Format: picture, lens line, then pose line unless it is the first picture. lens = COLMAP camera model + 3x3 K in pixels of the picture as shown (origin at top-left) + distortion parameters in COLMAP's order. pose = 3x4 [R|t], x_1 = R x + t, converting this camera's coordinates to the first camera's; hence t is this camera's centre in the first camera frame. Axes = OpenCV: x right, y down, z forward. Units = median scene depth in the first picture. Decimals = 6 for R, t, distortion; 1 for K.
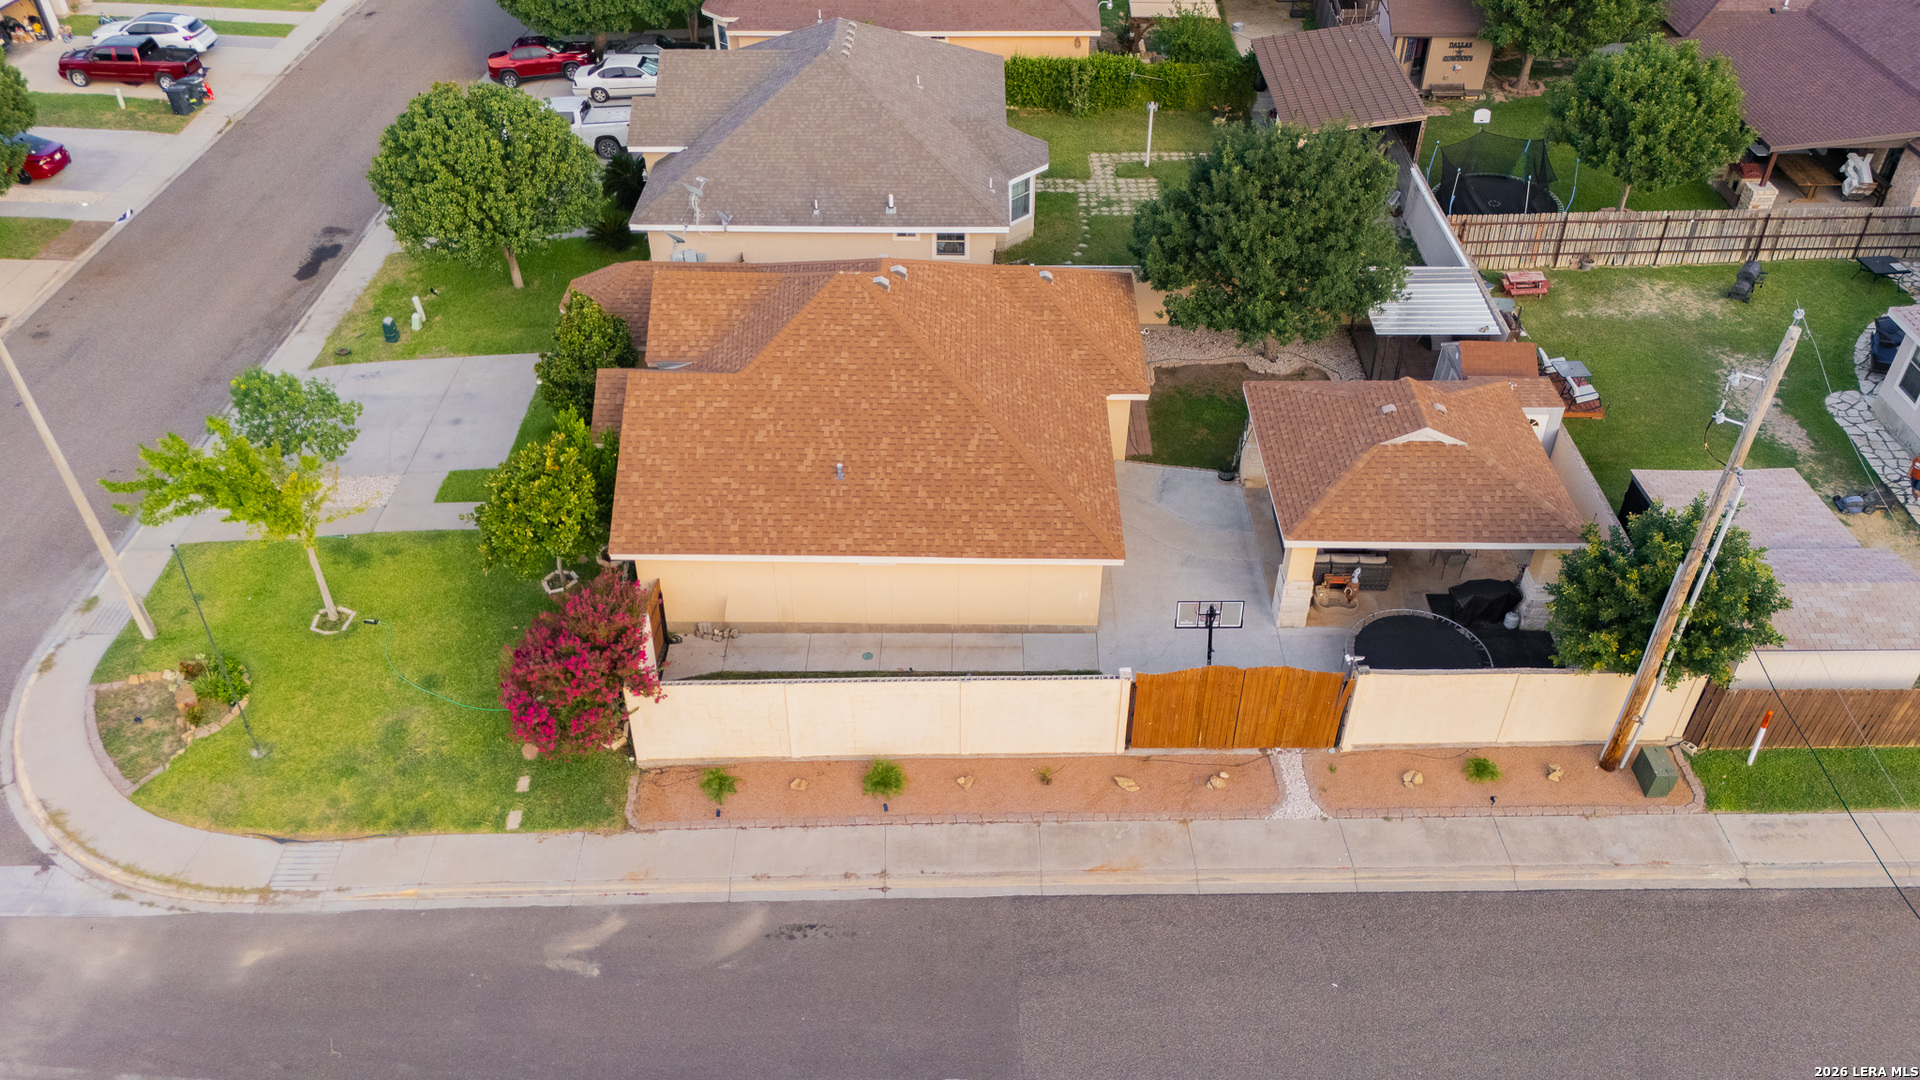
lens RADIAL K [[1429.2, 0, 960.0], [0, 1429.2, 540.0], [0, 0, 1]] dist [0.103203, -0.112141]
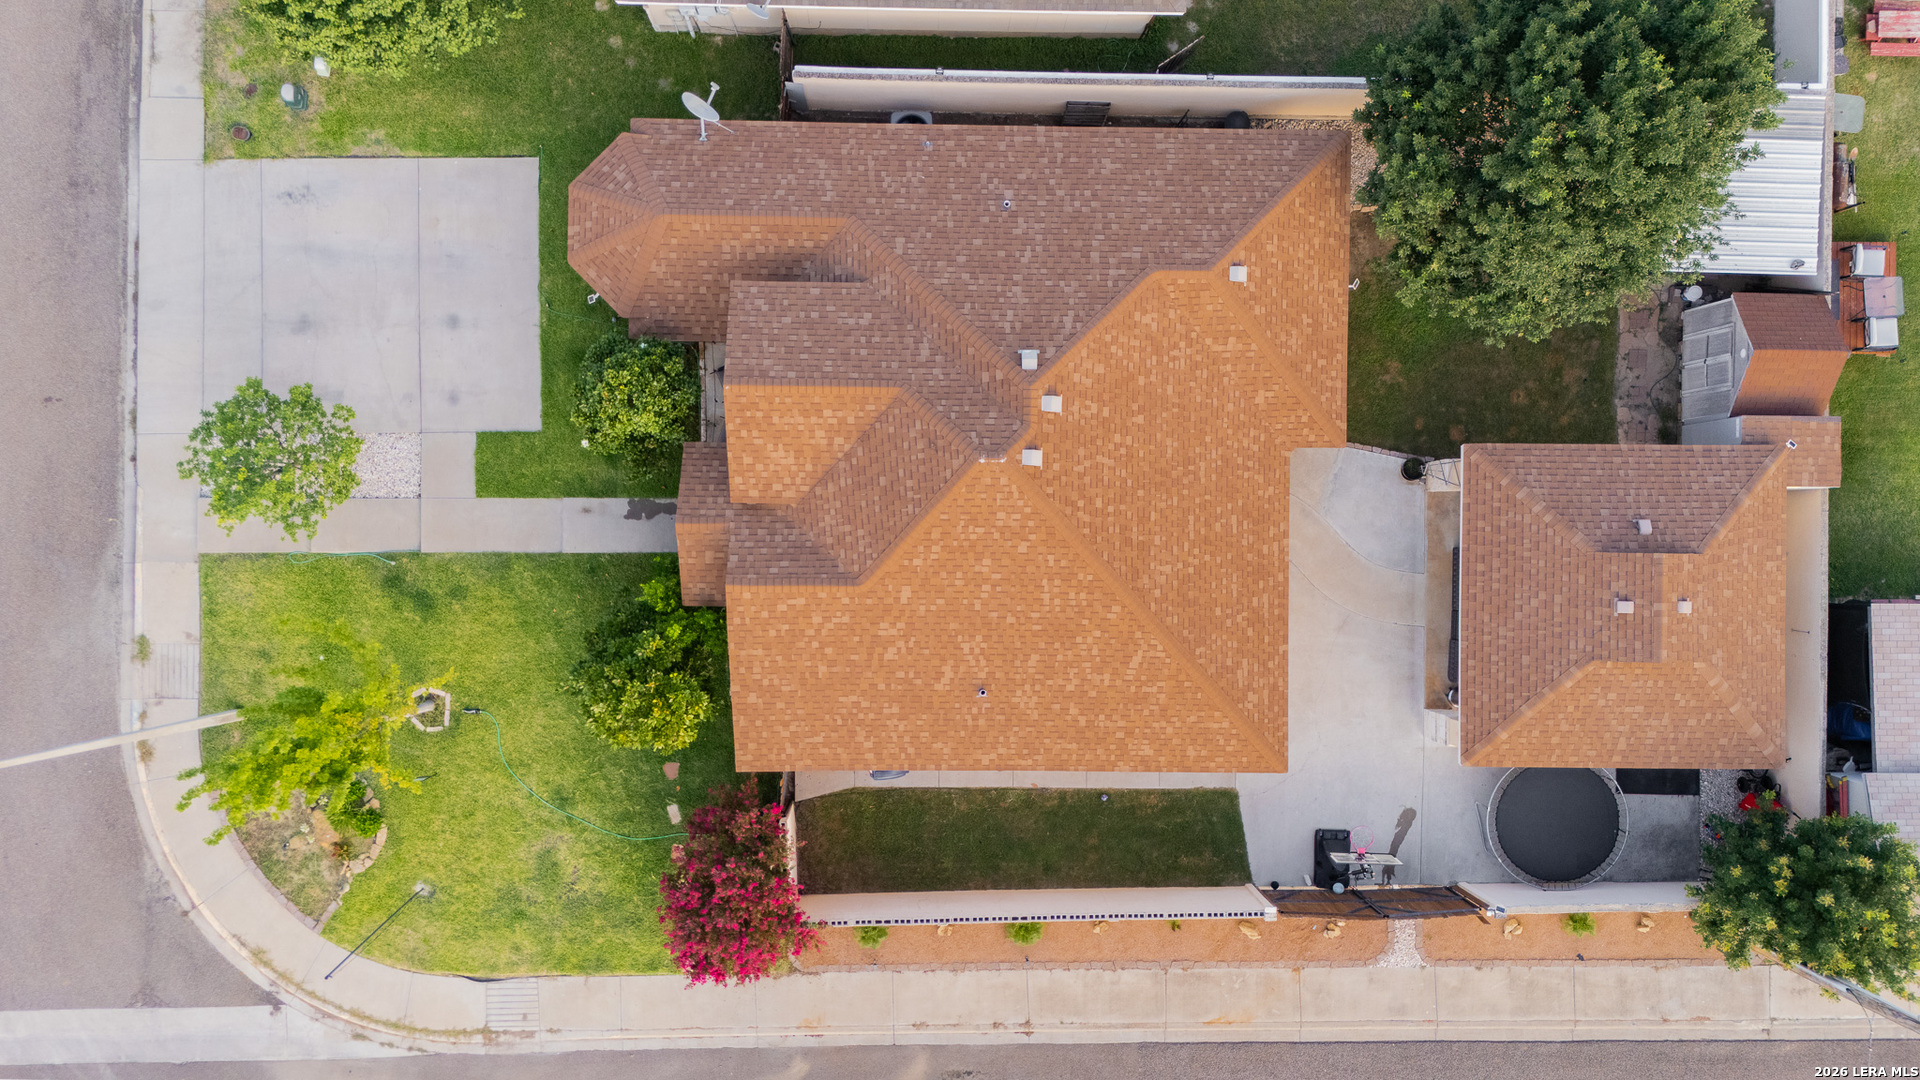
lens RADIAL K [[1486.4, 0, 960.0], [0, 1486.4, 540.0], [0, 0, 1]] dist [0.091160, -0.097621]
pose [[0.999449, -0.003001, 0.033067, -0.130467], [-0.024263, 0.613860, 0.789042, -0.847299], [-0.022666, -0.789409, 0.613449, 0.518018]]
